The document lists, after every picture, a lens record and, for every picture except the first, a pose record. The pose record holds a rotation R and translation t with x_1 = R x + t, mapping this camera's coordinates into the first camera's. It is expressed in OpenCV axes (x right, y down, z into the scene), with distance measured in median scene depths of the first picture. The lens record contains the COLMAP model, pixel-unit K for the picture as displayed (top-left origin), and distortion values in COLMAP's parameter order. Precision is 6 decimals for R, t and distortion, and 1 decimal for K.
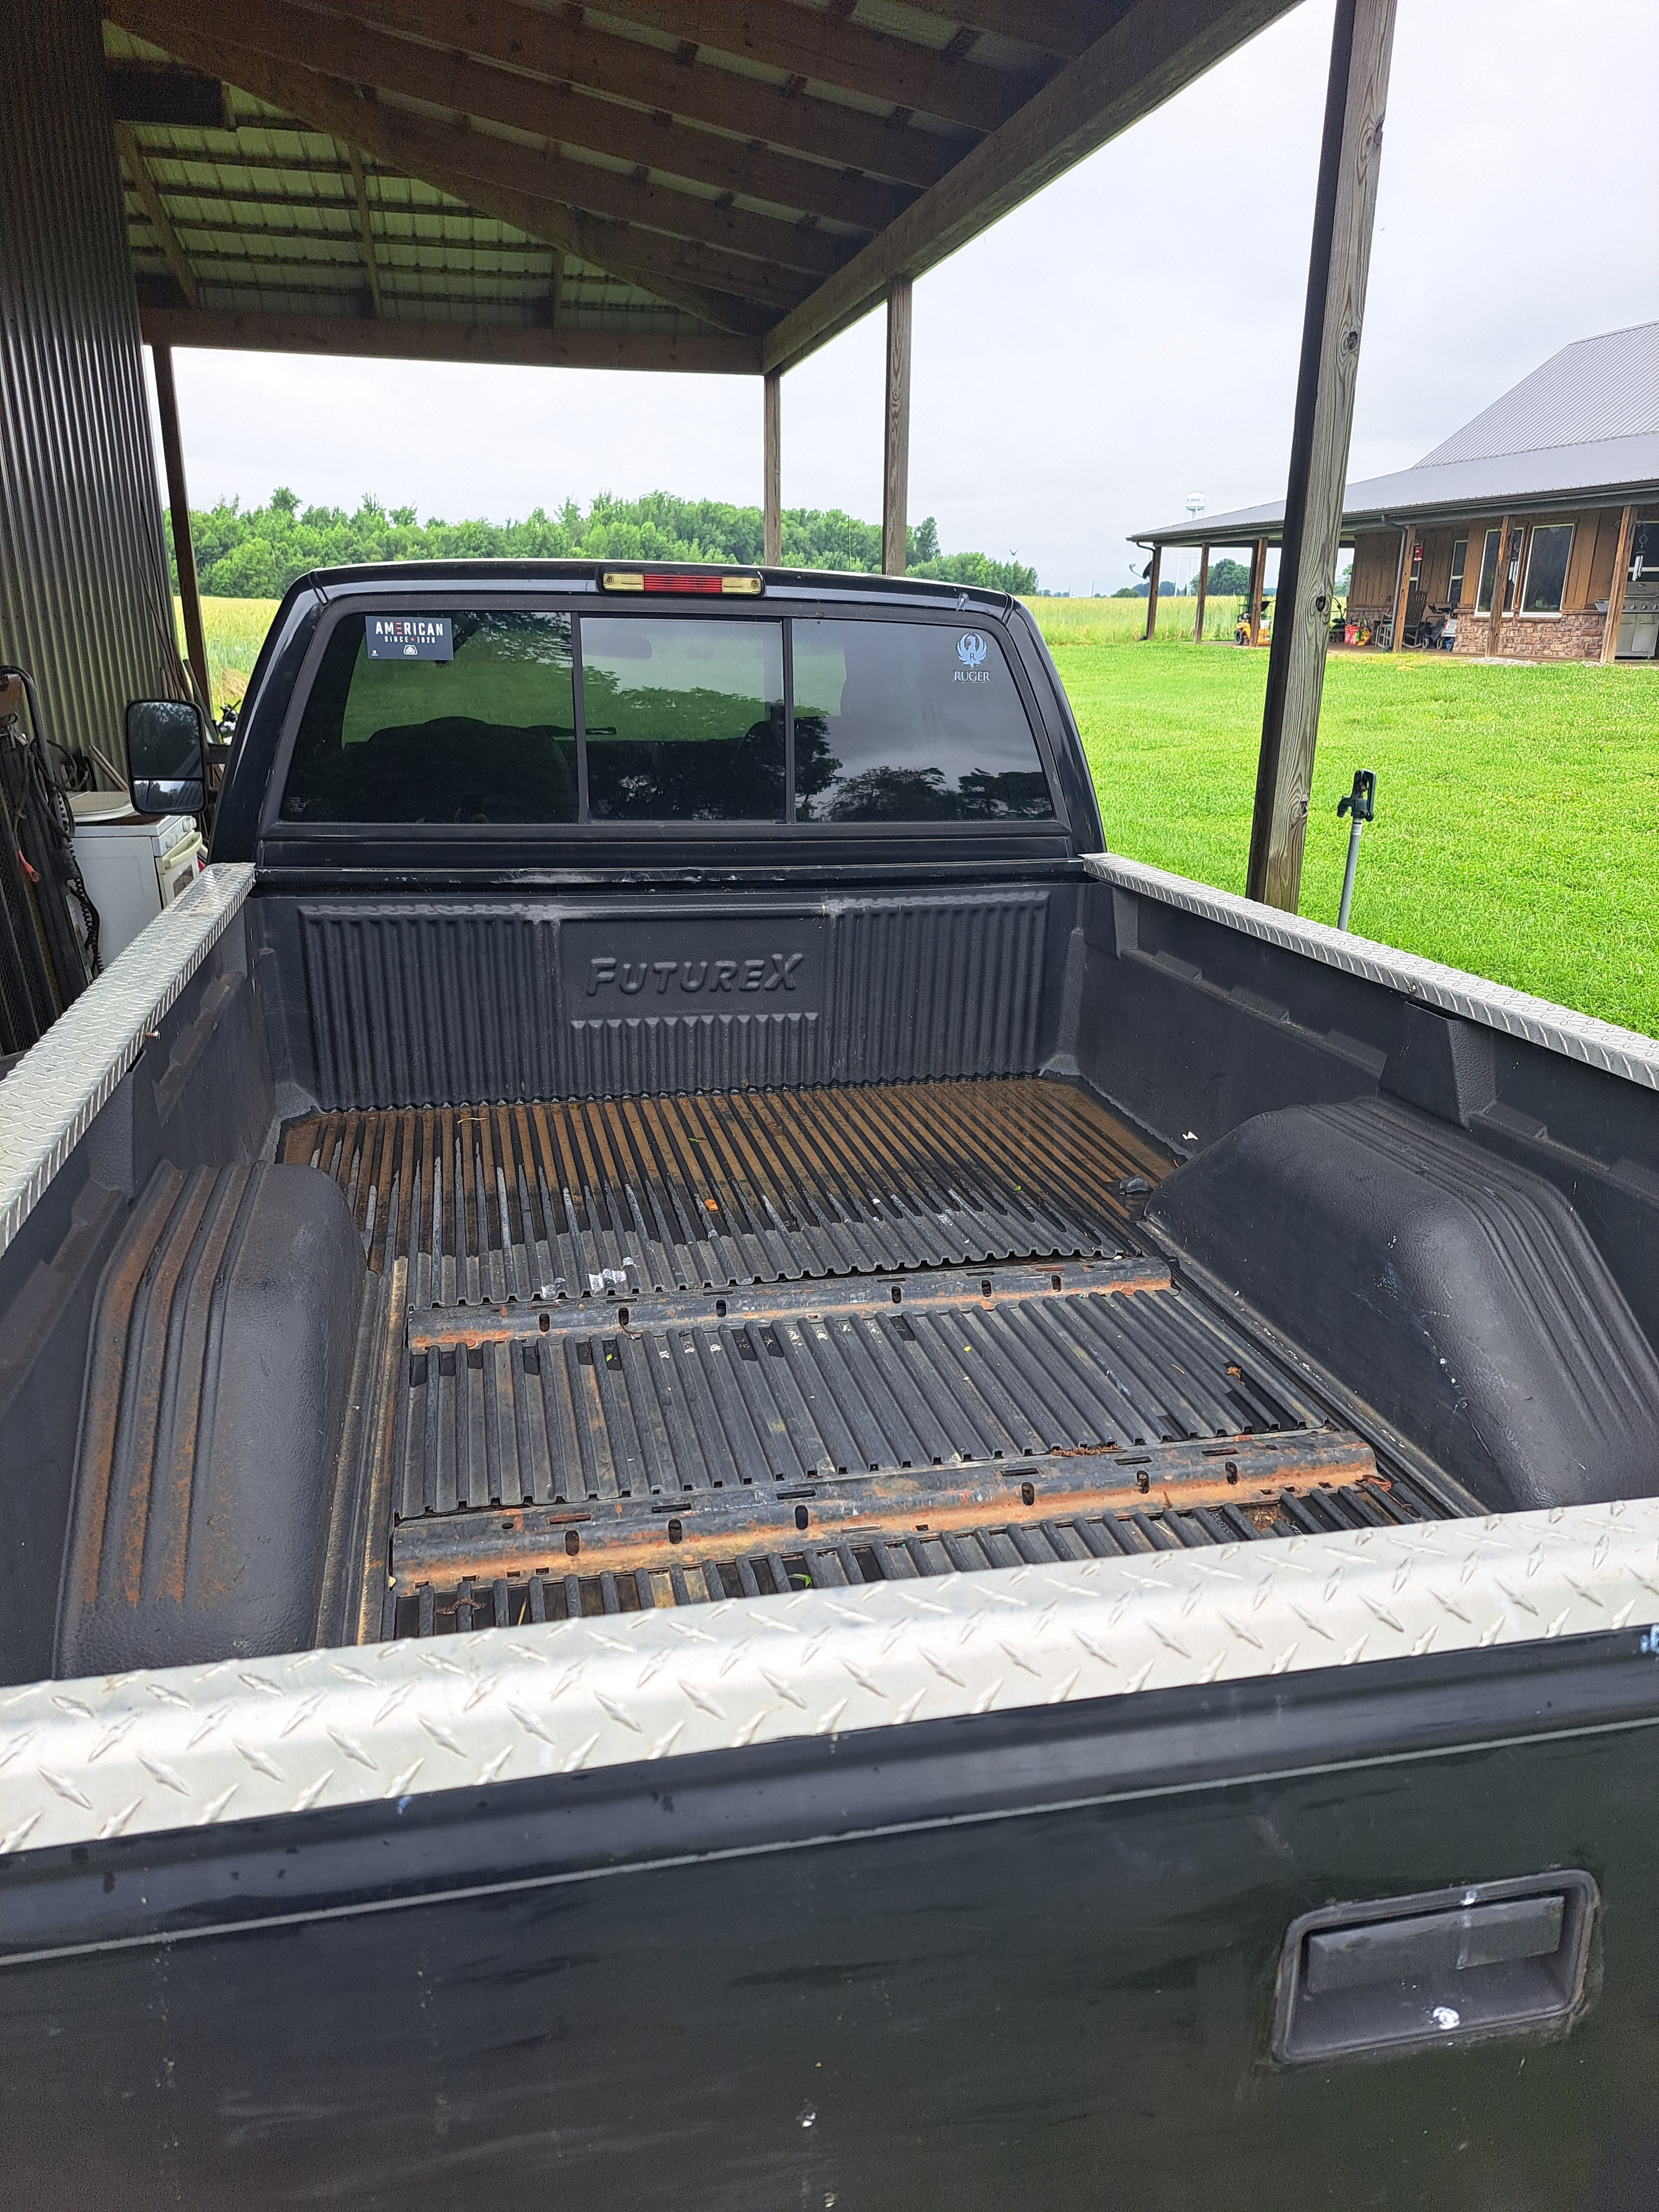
lens RADIAL K [[1568.3, 0, 822.8], [0, 1568.3, 1109.4], [0, 0, 1]] dist [0.087266, -0.068171]
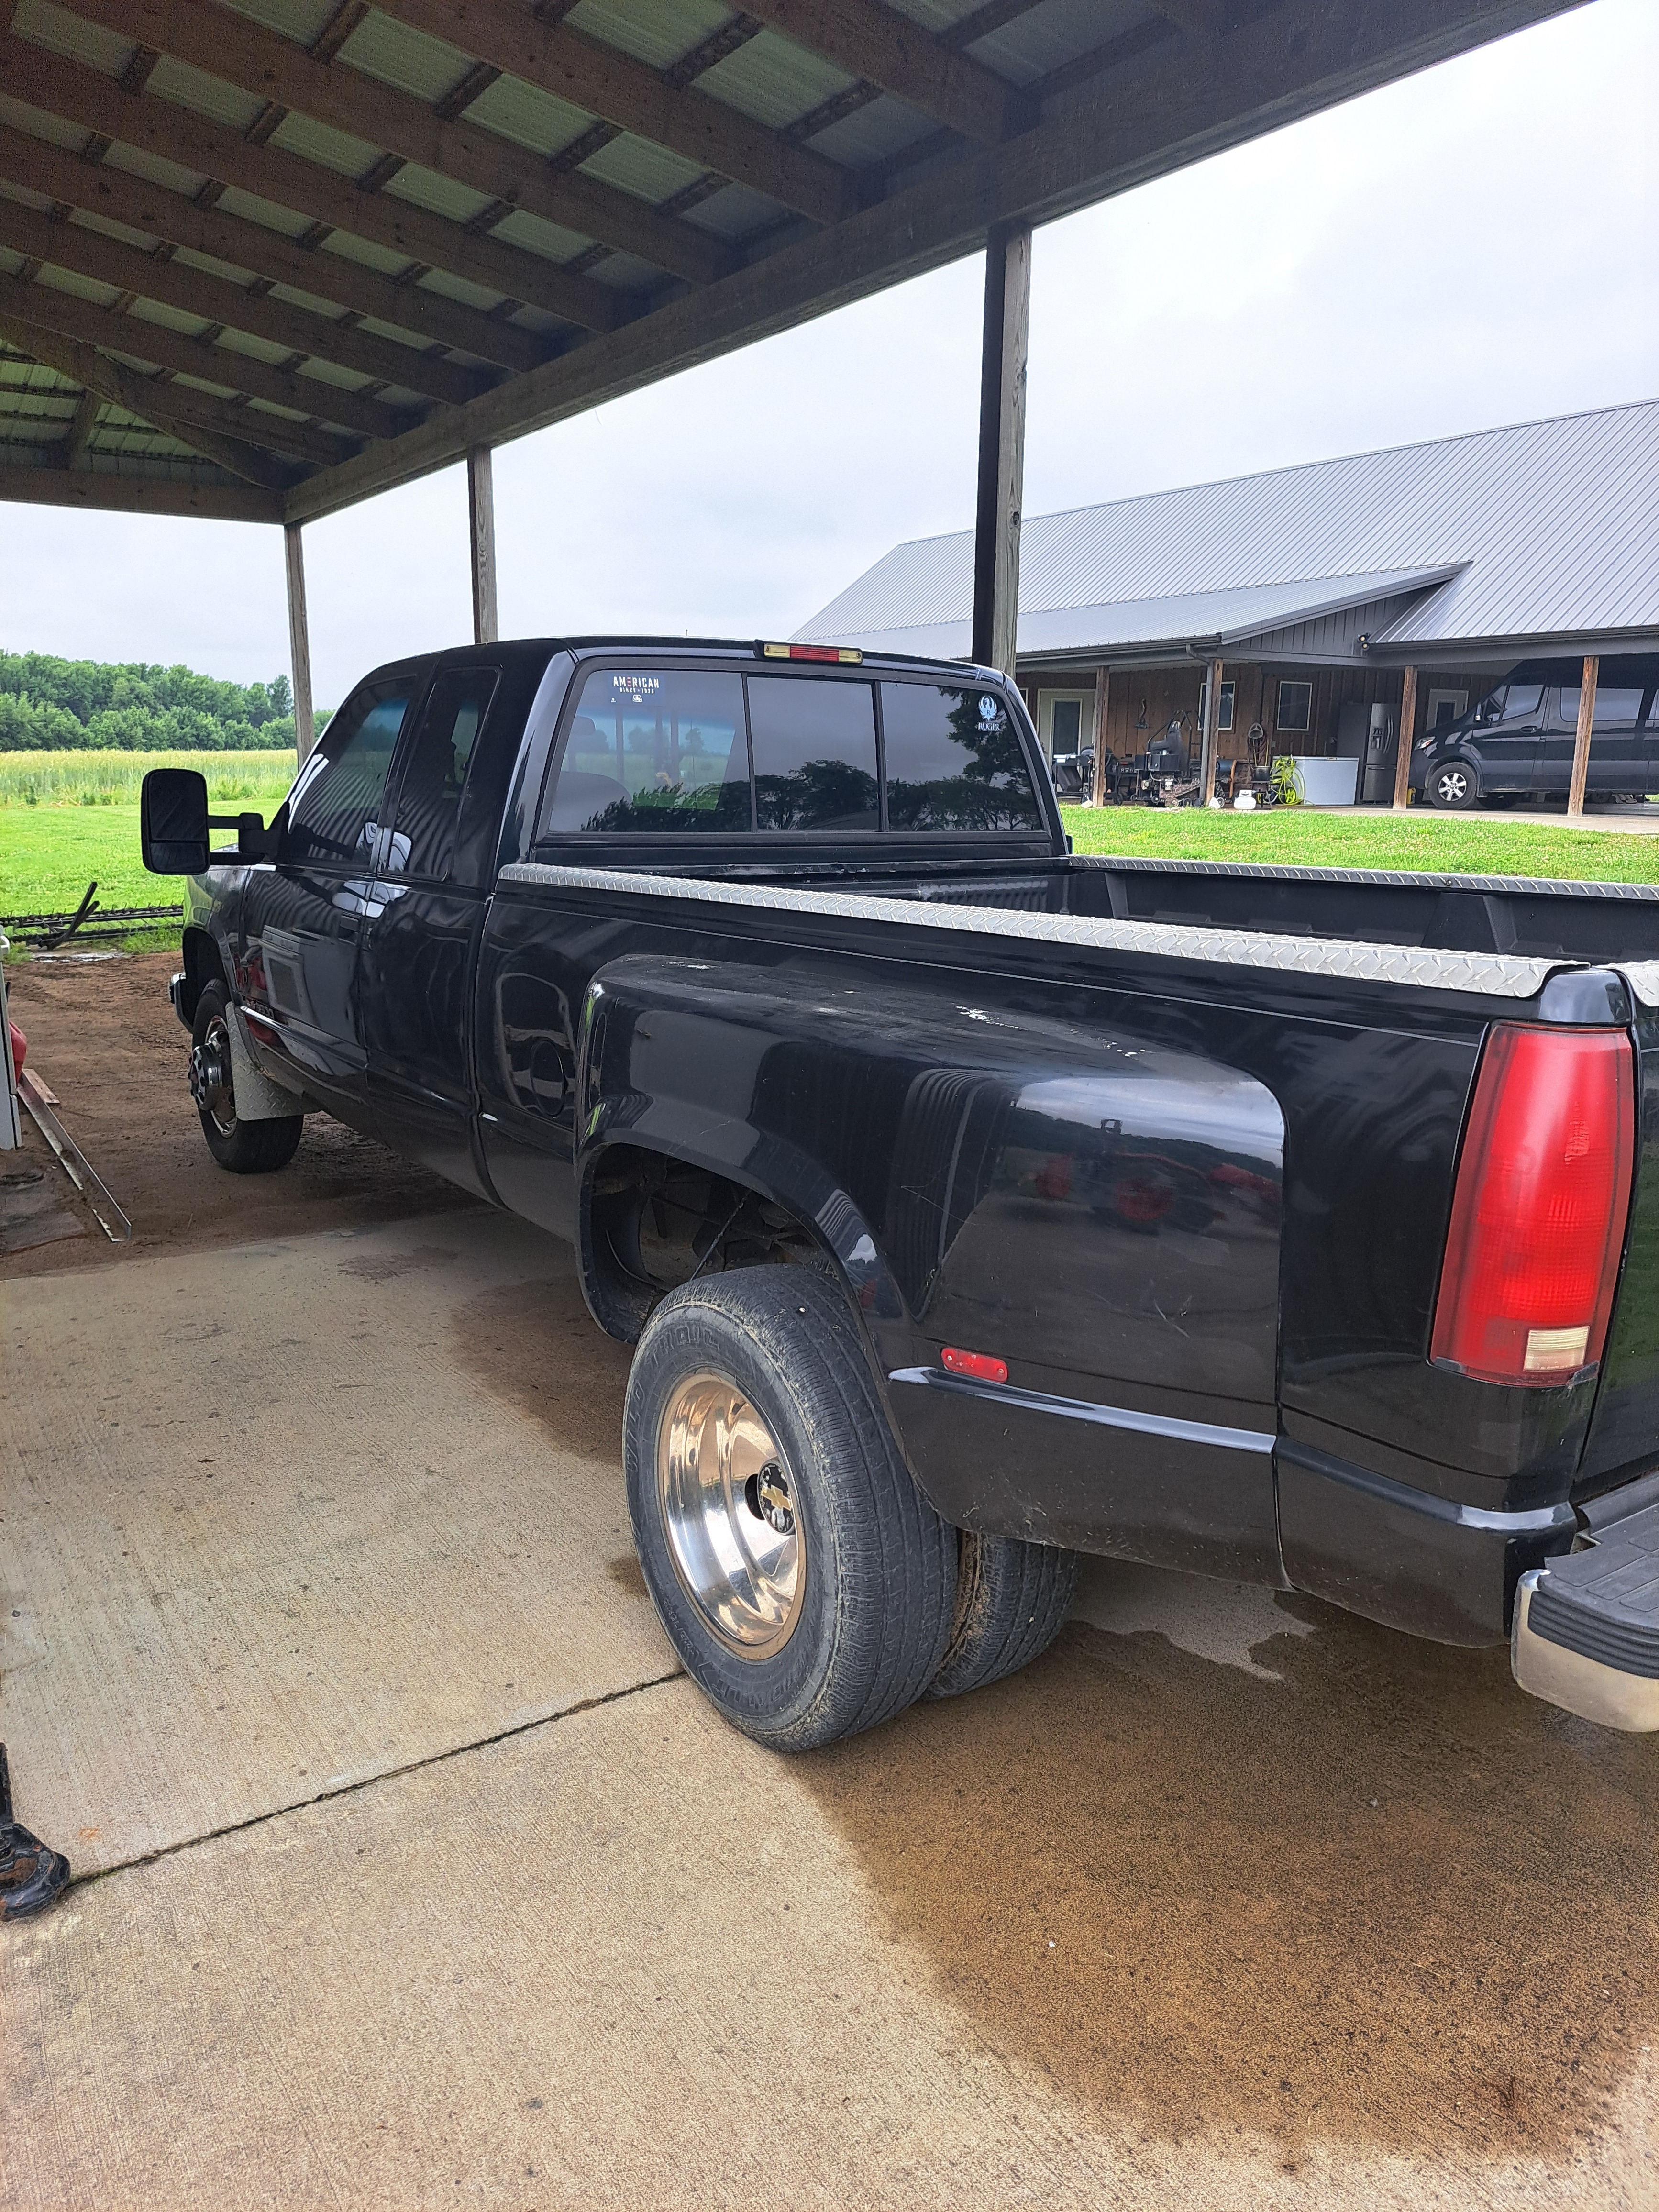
lens RADIAL K [[1581.2, 0, 794.8], [0, 1581.2, 1154.0], [0, 0, 1]] dist [-0.004239, 0.008559]
pose [[0.933712, -0.086994, 0.347294, -0.133121], [0.109955, 0.992828, -0.046924, 0.032915], [-0.340721, 0.082000, 0.936581, -0.046899]]
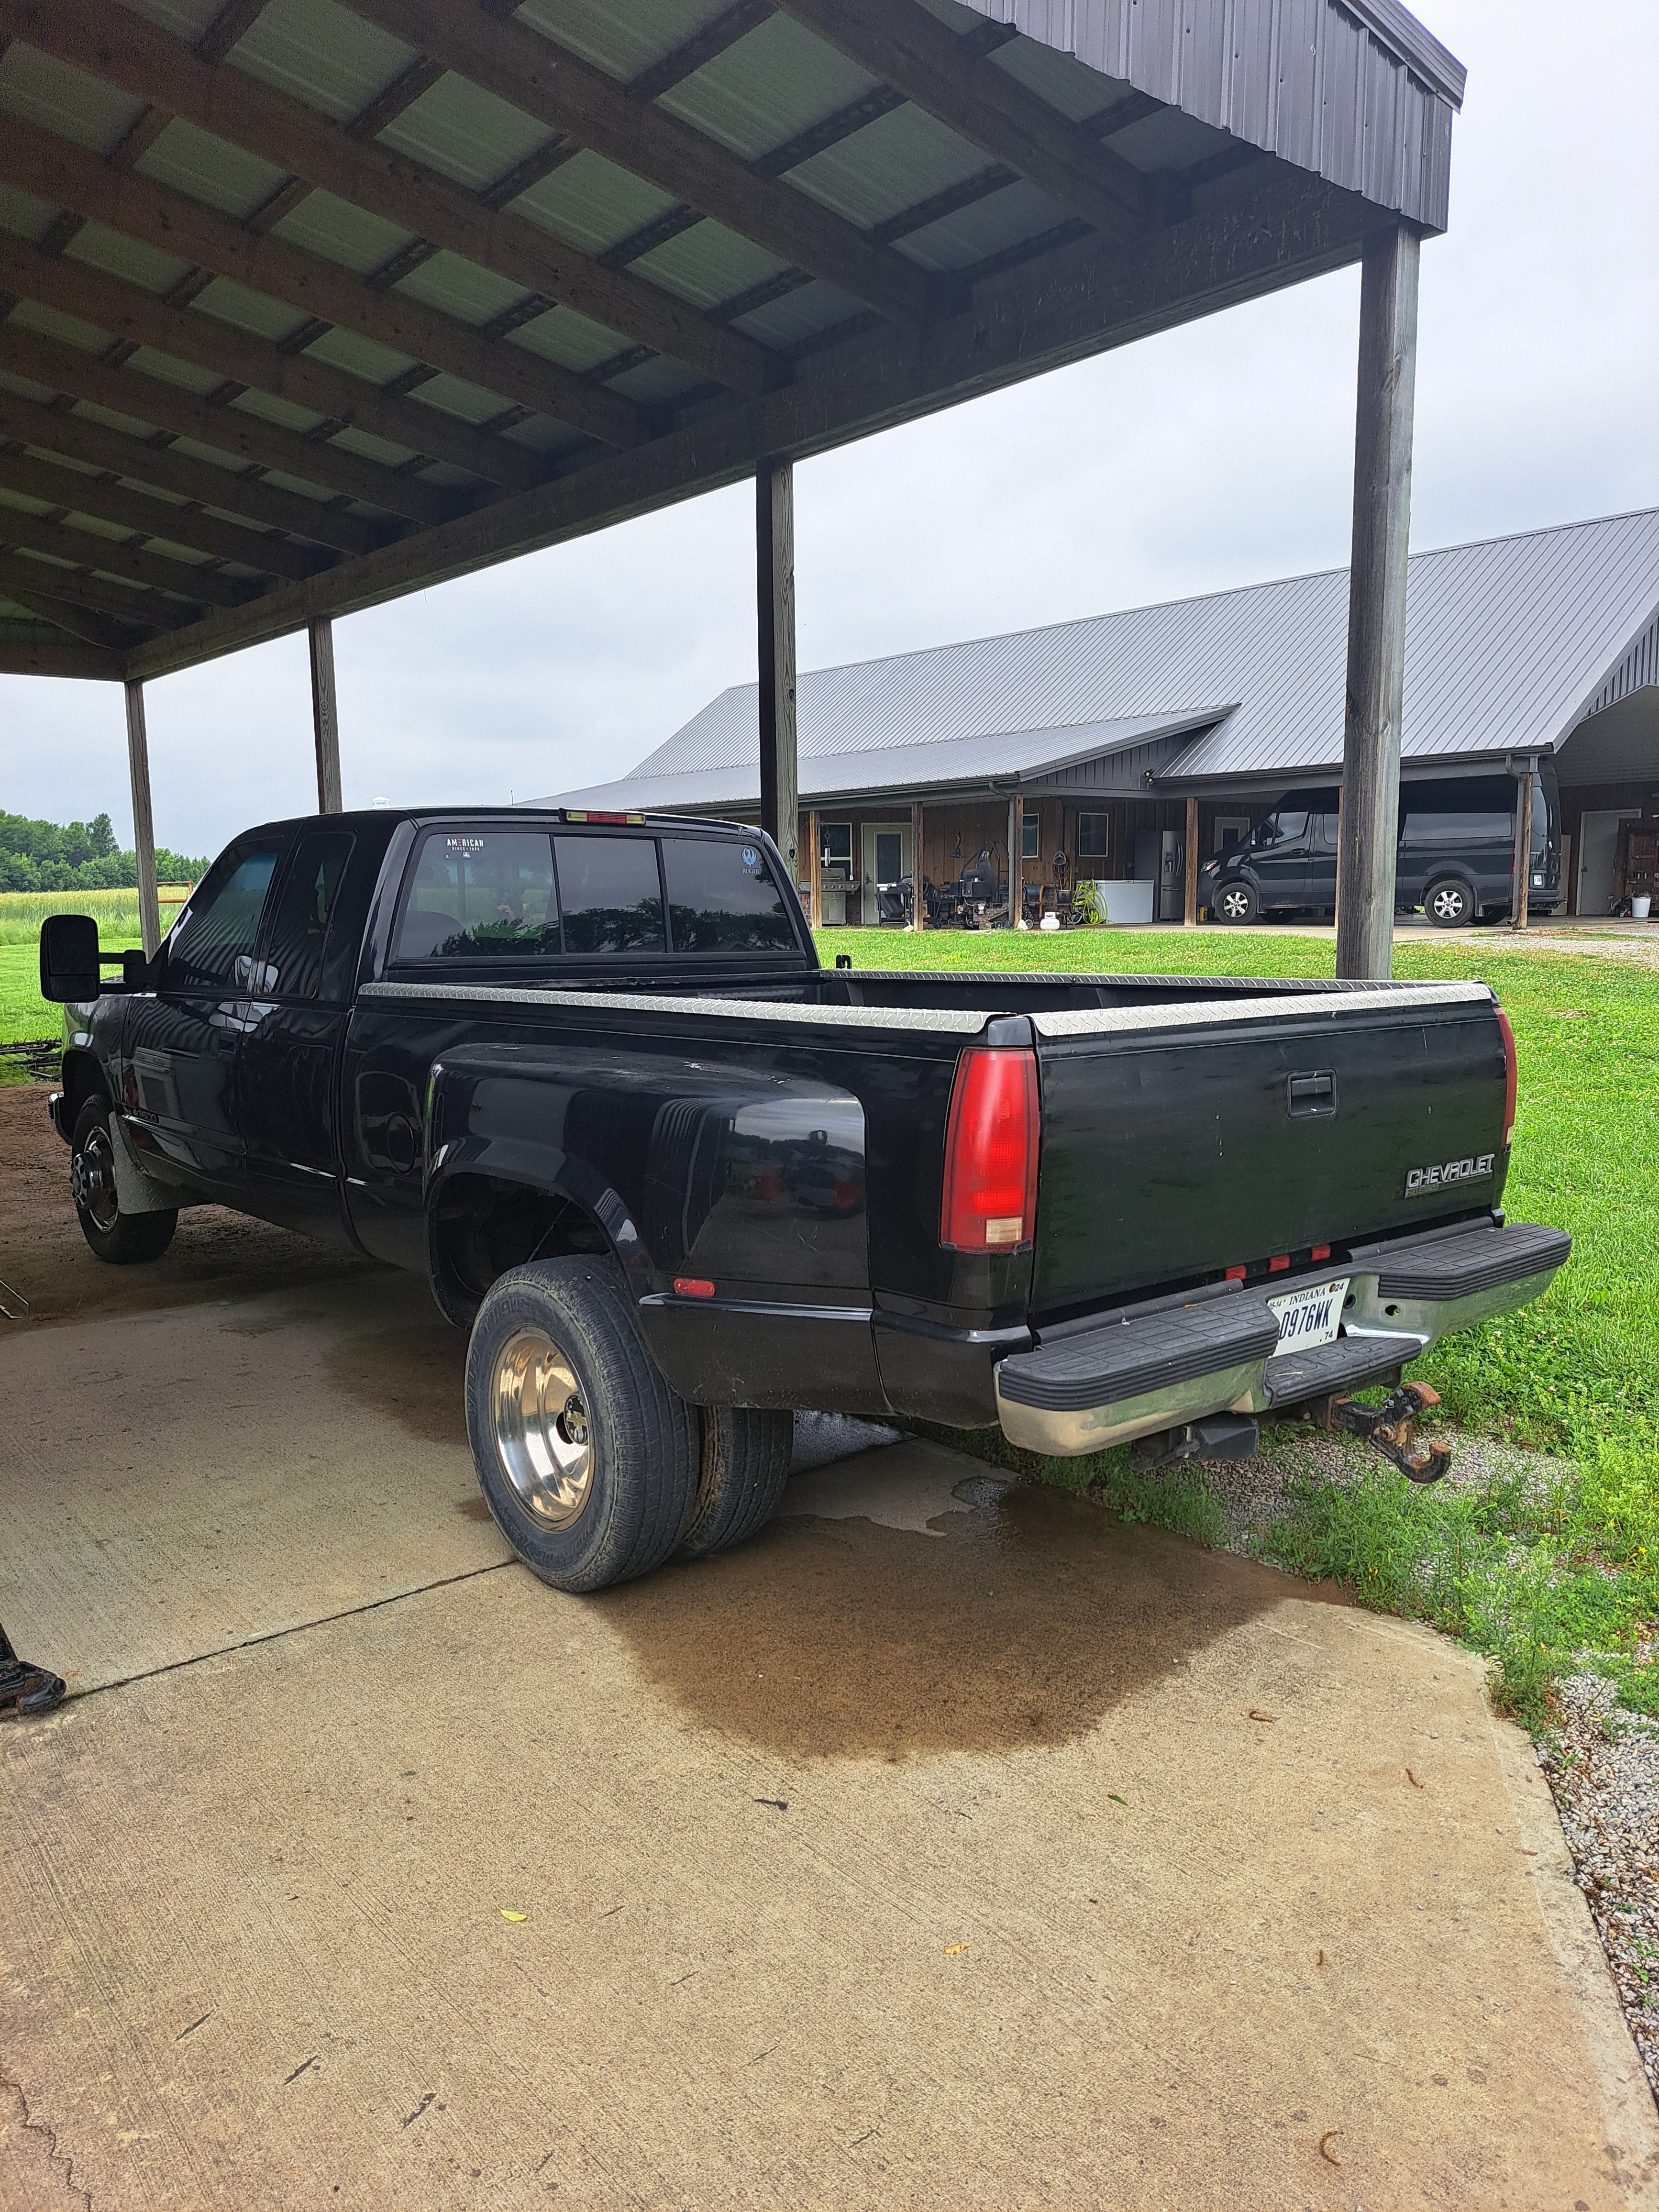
lens RADIAL K [[1580.5, 0, 824.7], [0, 1580.5, 1112.2], [0, 0, 1]] dist [0.037707, -0.003914]
pose [[0.885475, -0.082063, 0.457383, -0.152224], [0.160331, 0.977793, -0.134960, 0.055133], [-0.436151, 0.192836, 0.878969, -0.121810]]
